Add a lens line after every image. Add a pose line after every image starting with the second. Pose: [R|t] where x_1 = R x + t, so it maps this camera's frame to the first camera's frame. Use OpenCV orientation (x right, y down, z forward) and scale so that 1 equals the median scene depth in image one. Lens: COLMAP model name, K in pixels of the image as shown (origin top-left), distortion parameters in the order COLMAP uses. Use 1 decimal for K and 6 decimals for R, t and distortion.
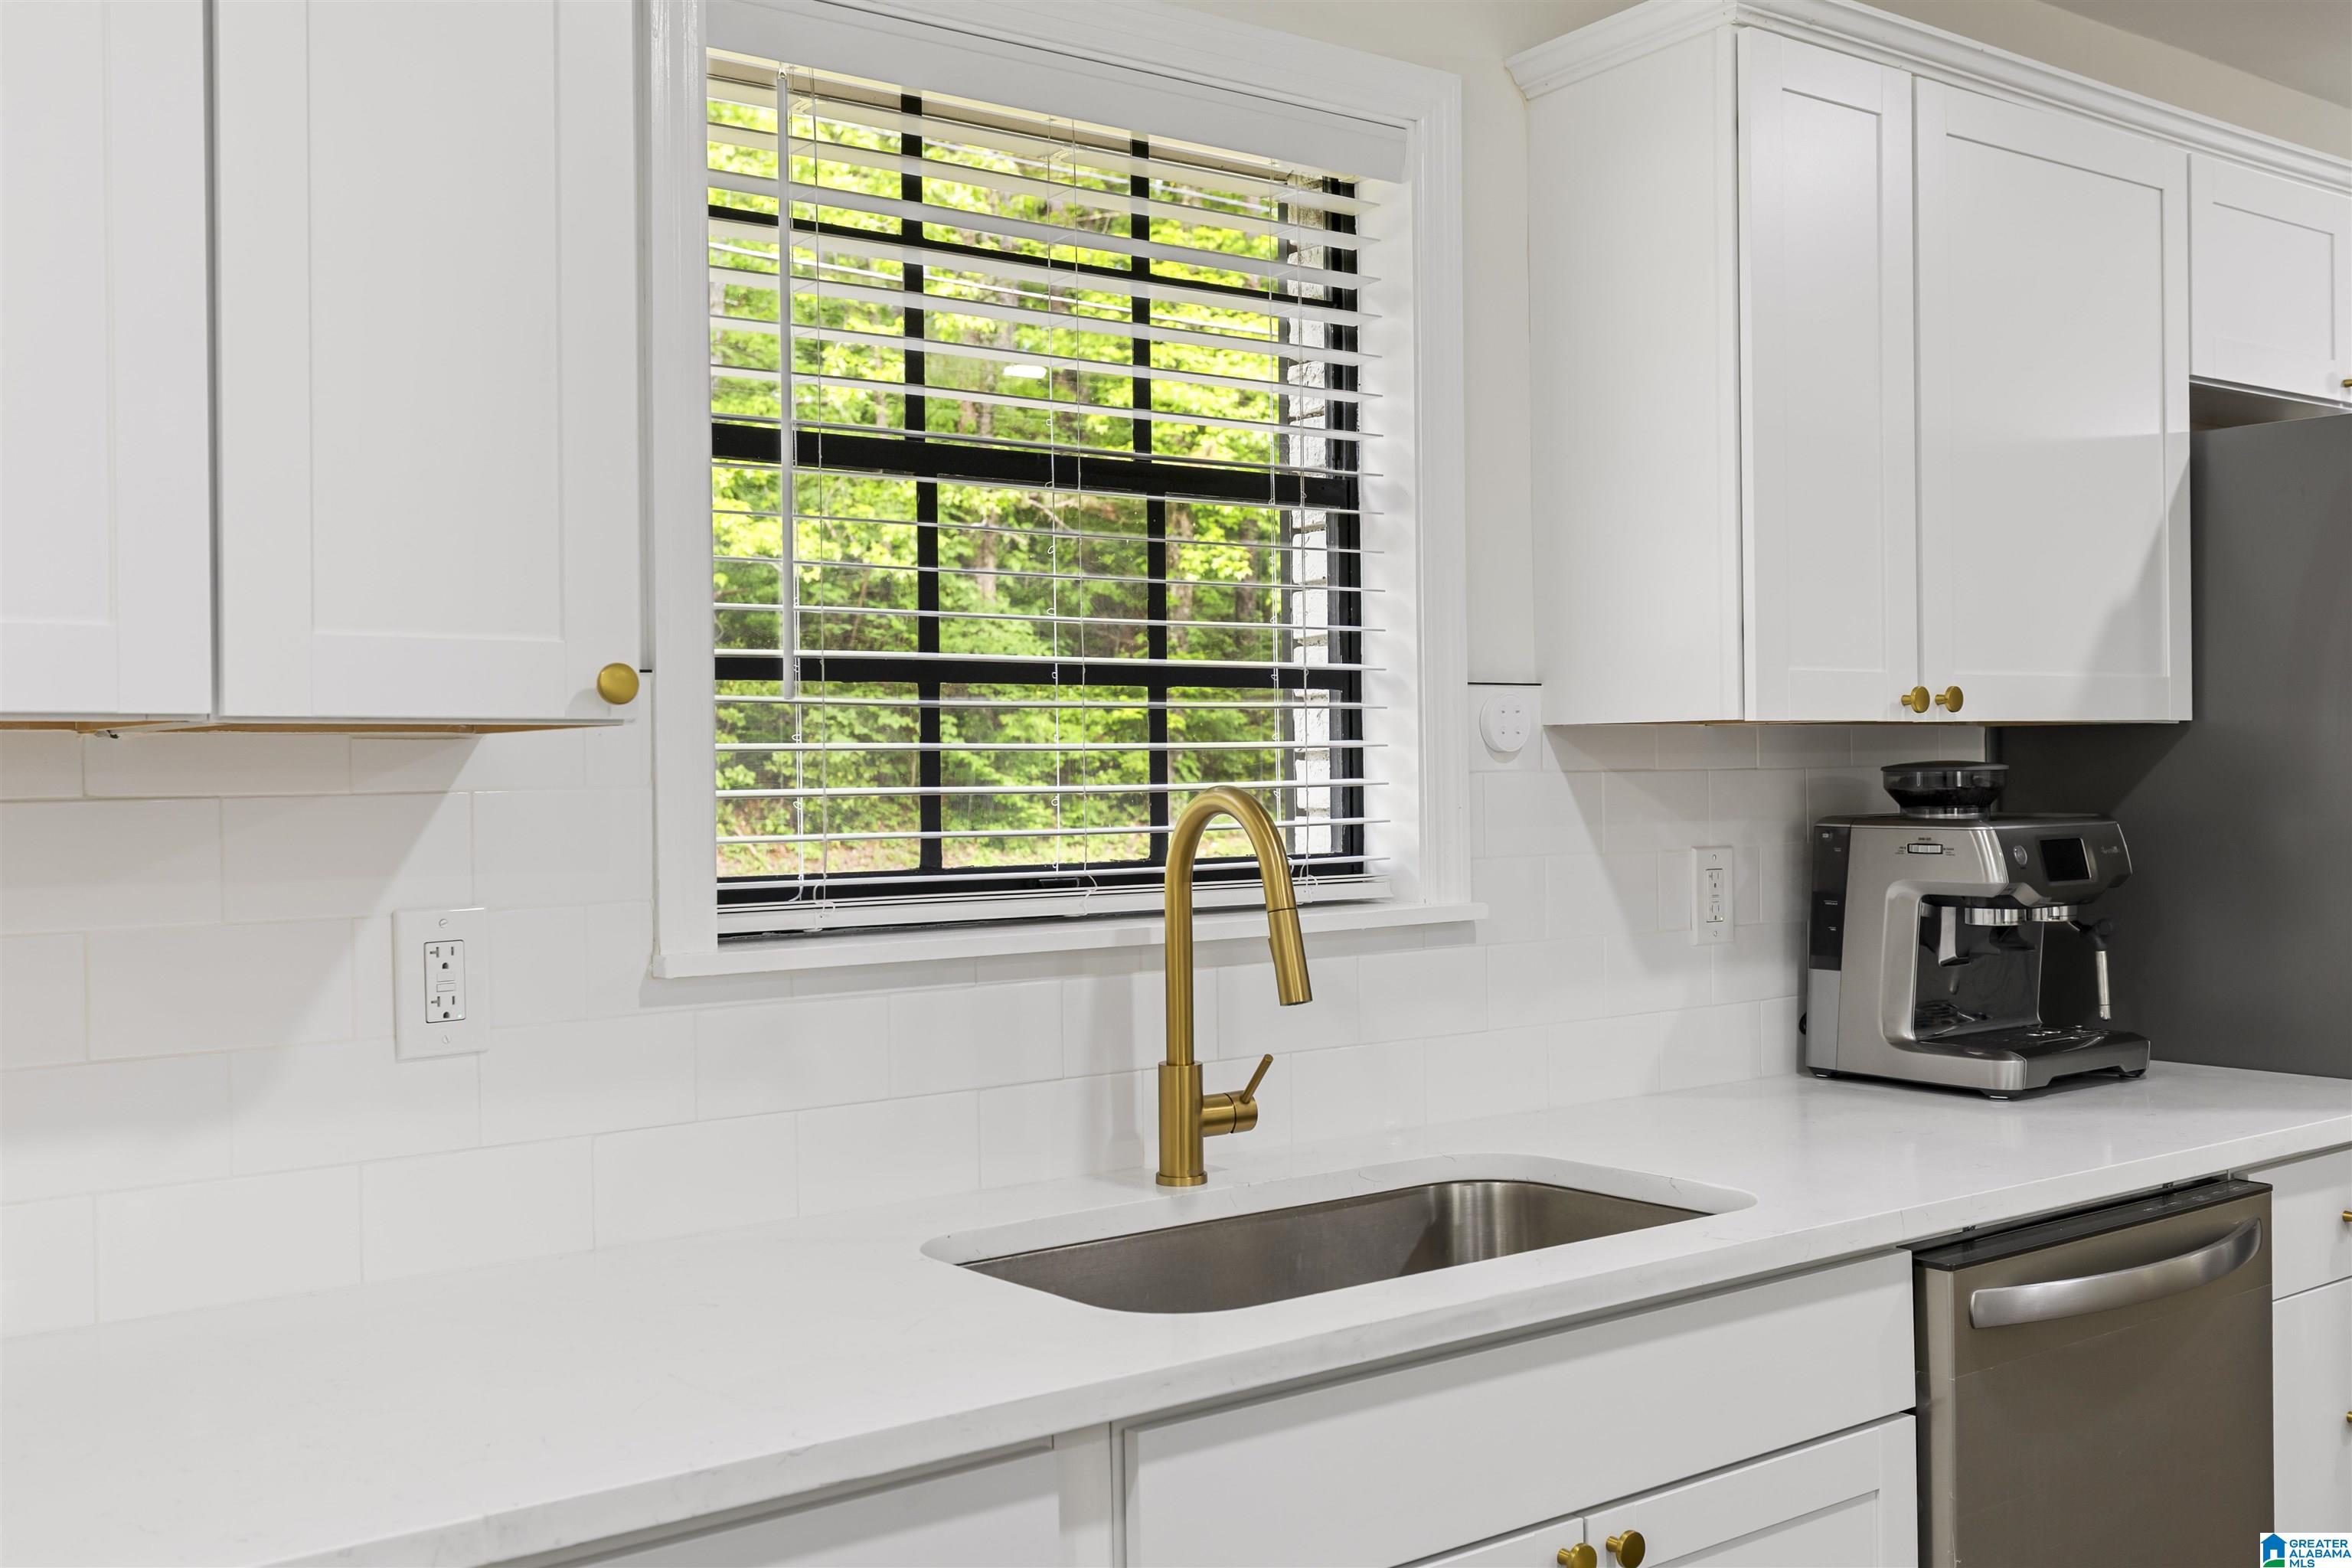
lens RADIAL K [[2286.9, 0, 1176.0], [0, 2286.9, 784.0], [0, 0, 1]] dist [-0.009964, 0.002281]
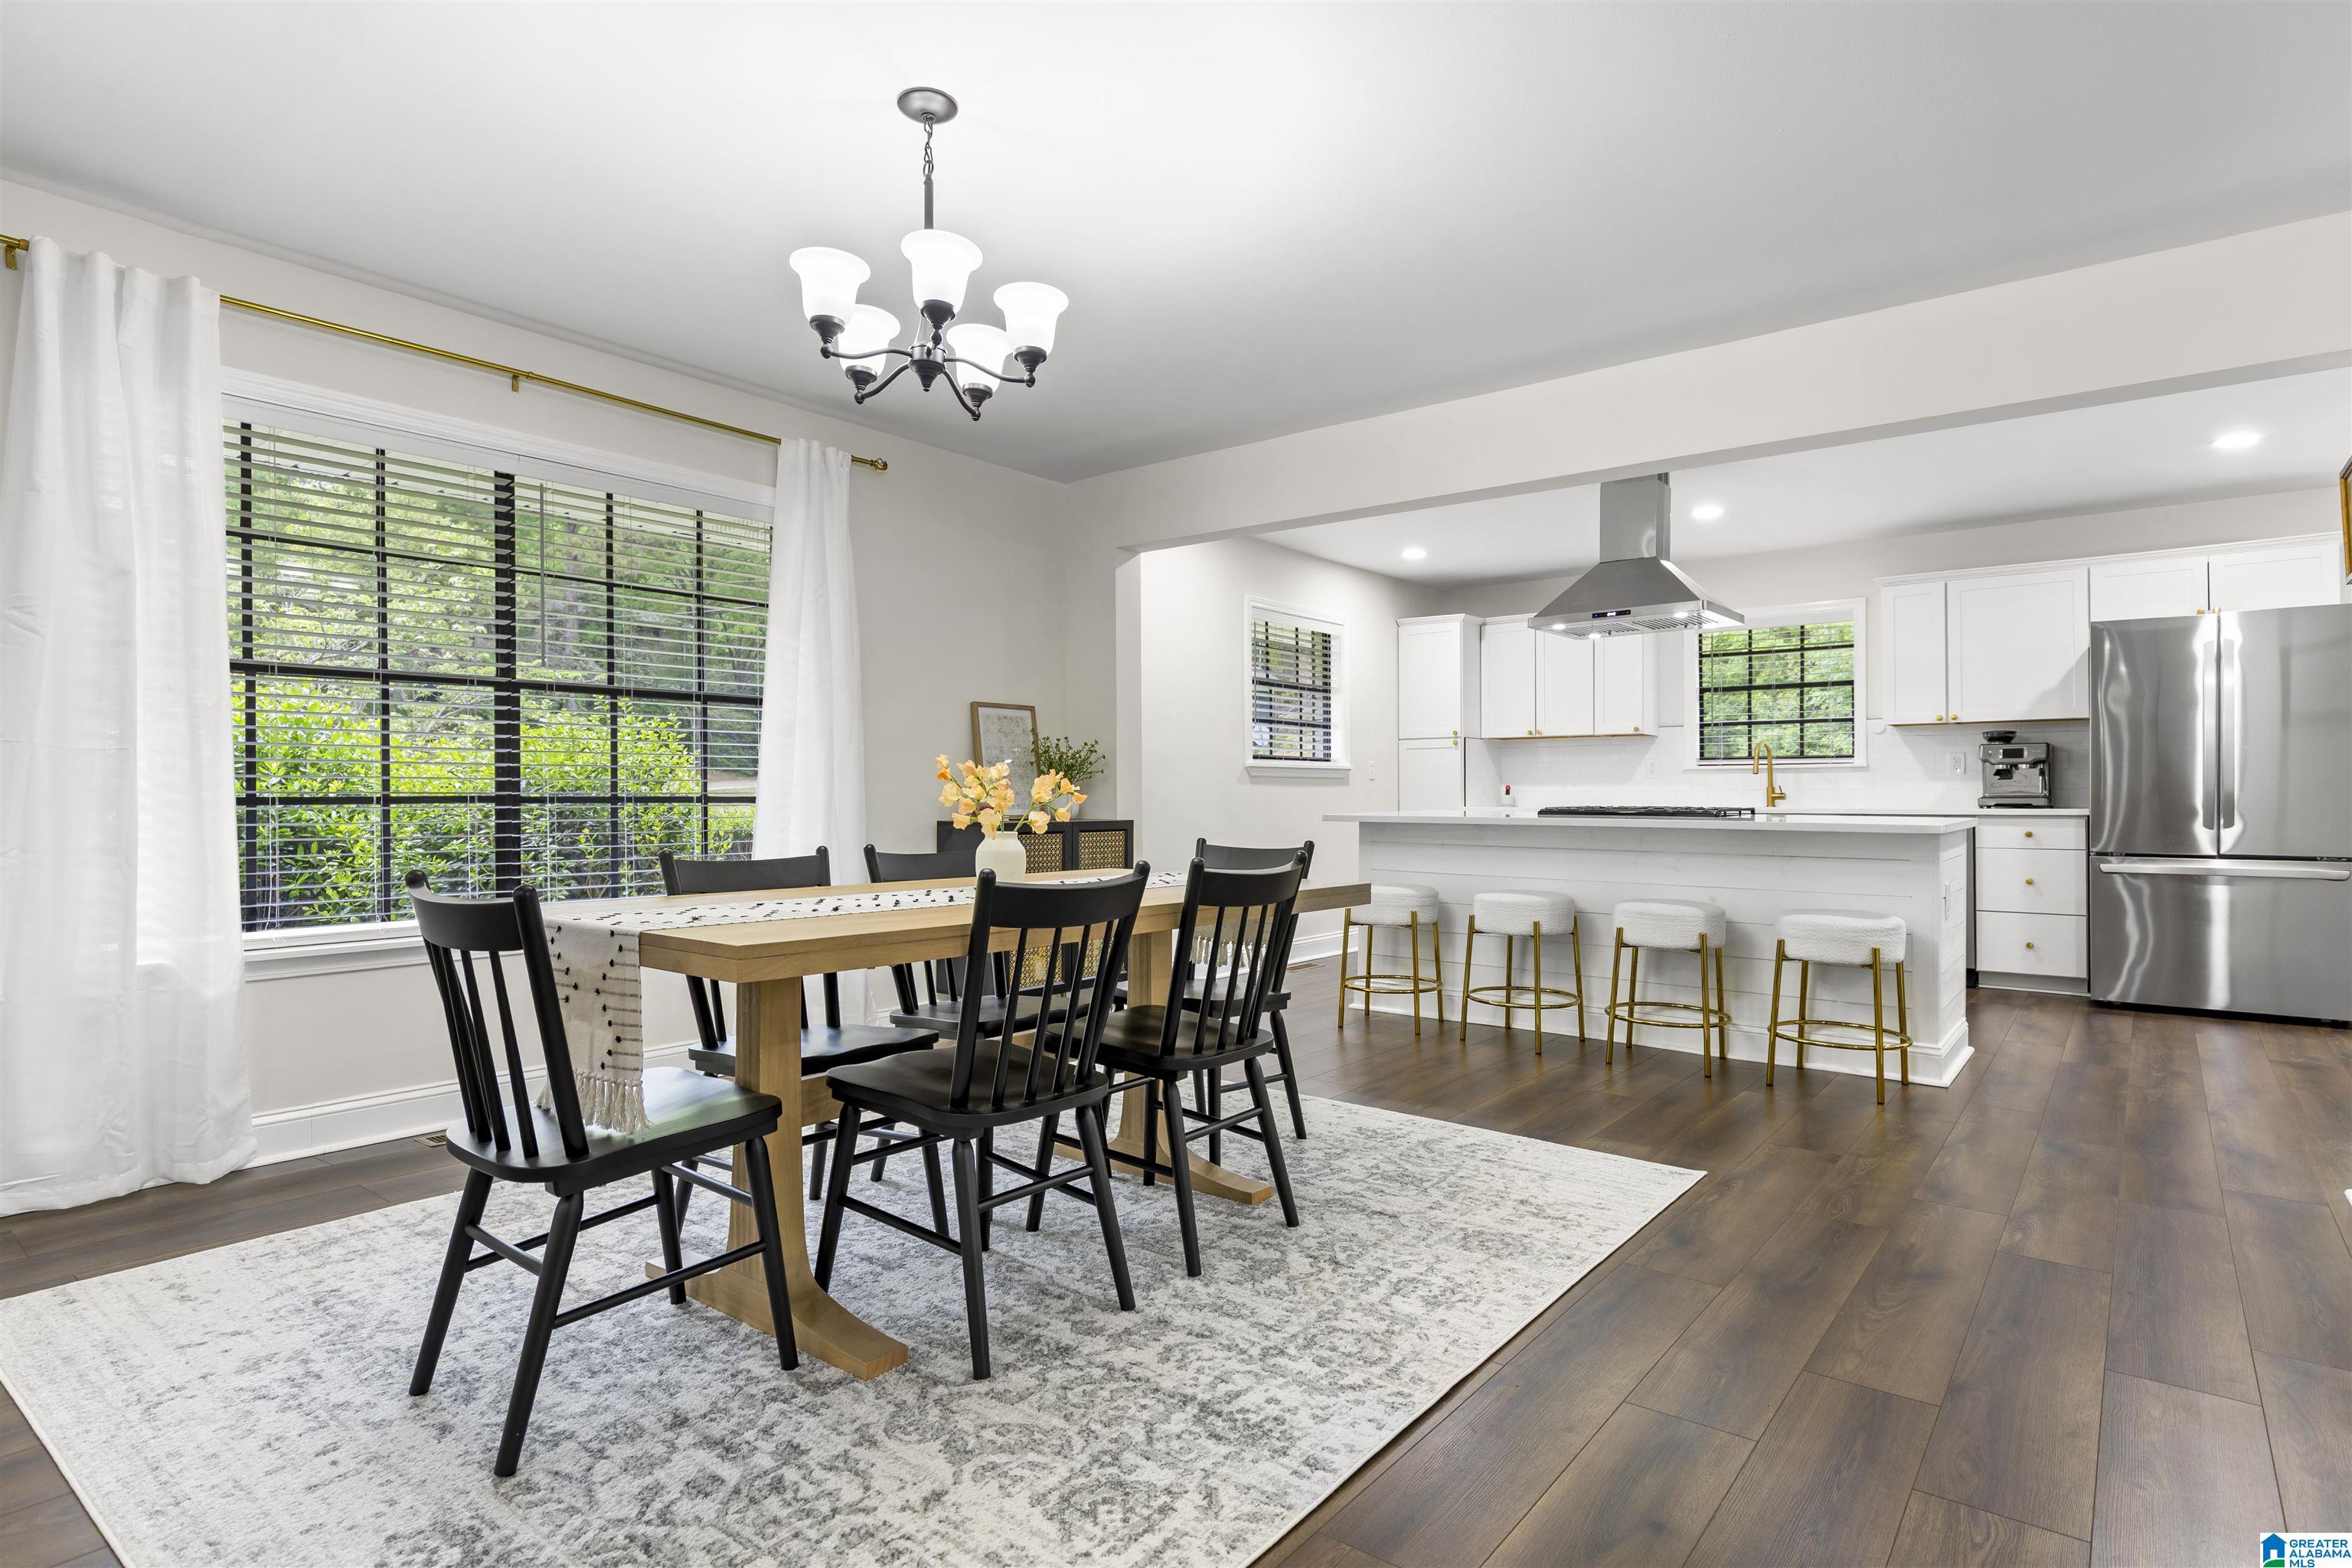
lens RADIAL K [[1216.7, 0, 1197.6], [0, 1216.7, 781.1], [0, 0, 1]] dist [0.006572, 0.000435]
pose [[0.244830, -0.001051, -0.969565, 2.334050], [-0.009396, 0.999950, -0.003457, 0.112133], [0.969520, 0.009957, 0.244808, -1.052884]]
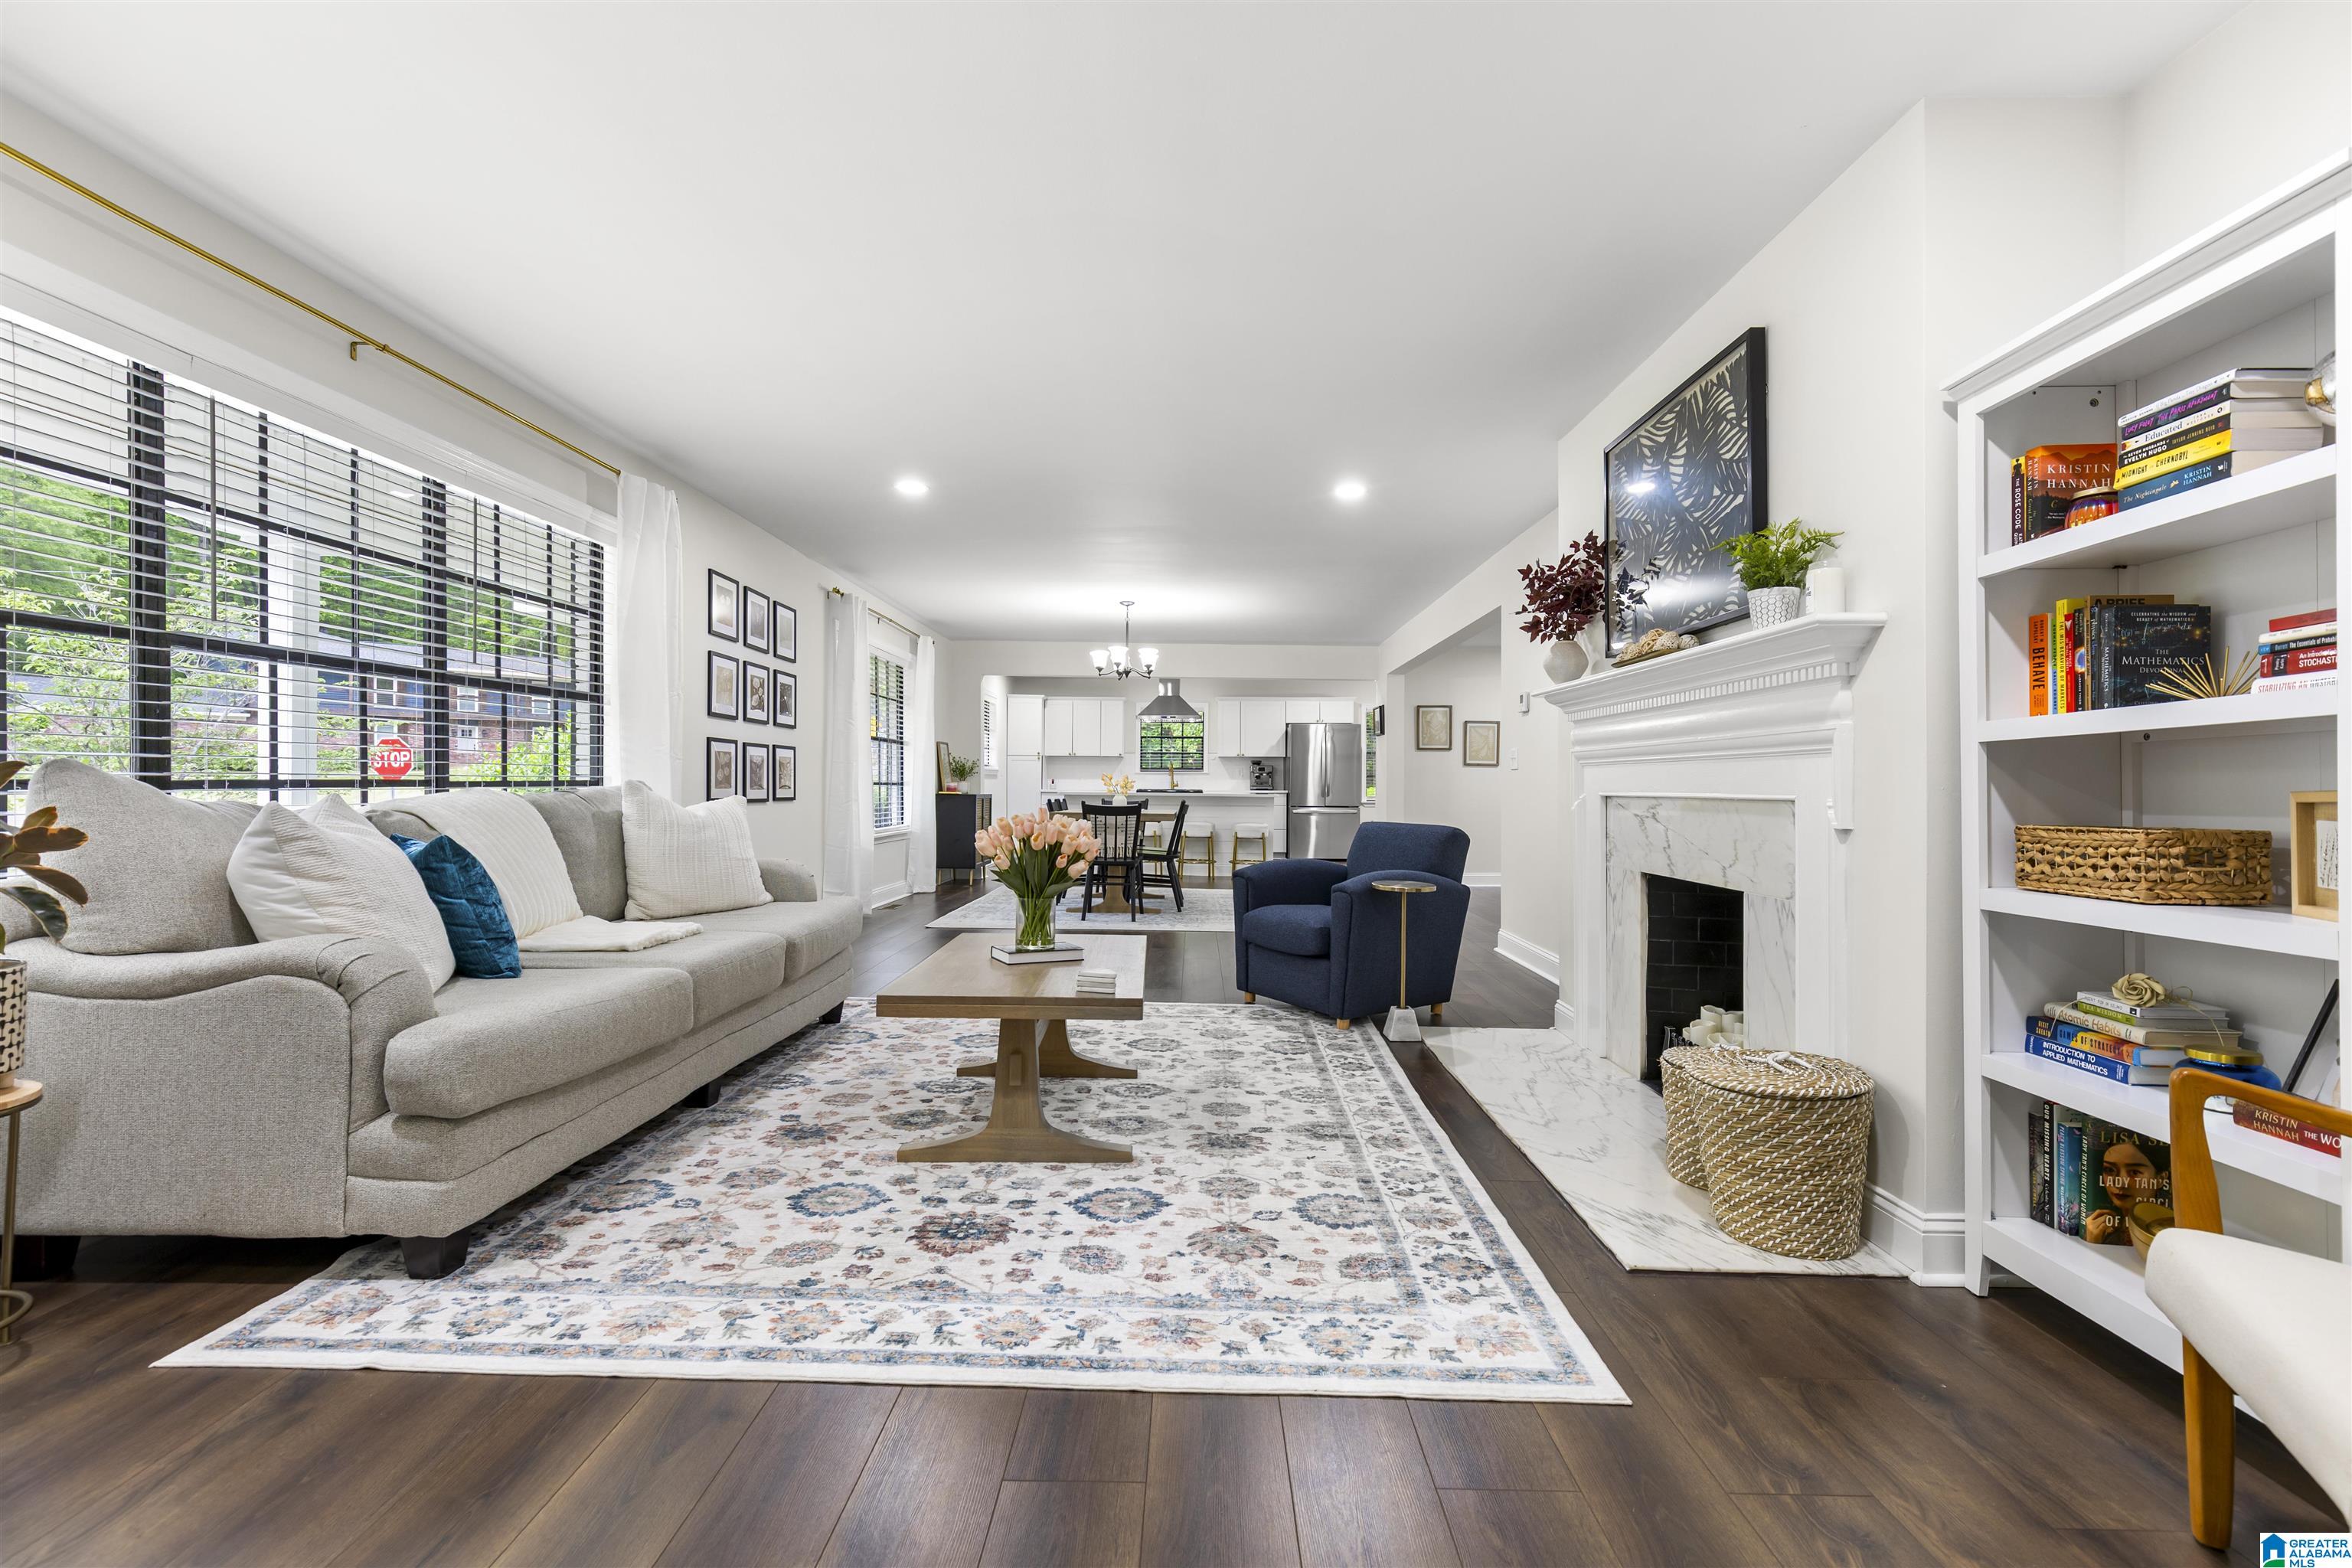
lens RADIAL K [[1054.3, 0, 1187.9], [0, 1054.3, 781.8], [0, 0, 1]] dist [0.003330, 0.000055]
pose [[0.780824, 0.012616, -0.624624, 3.468419], [-0.018317, 0.999829, -0.002702, 0.118311], [0.624483, 0.013551, 0.780921, -3.347943]]
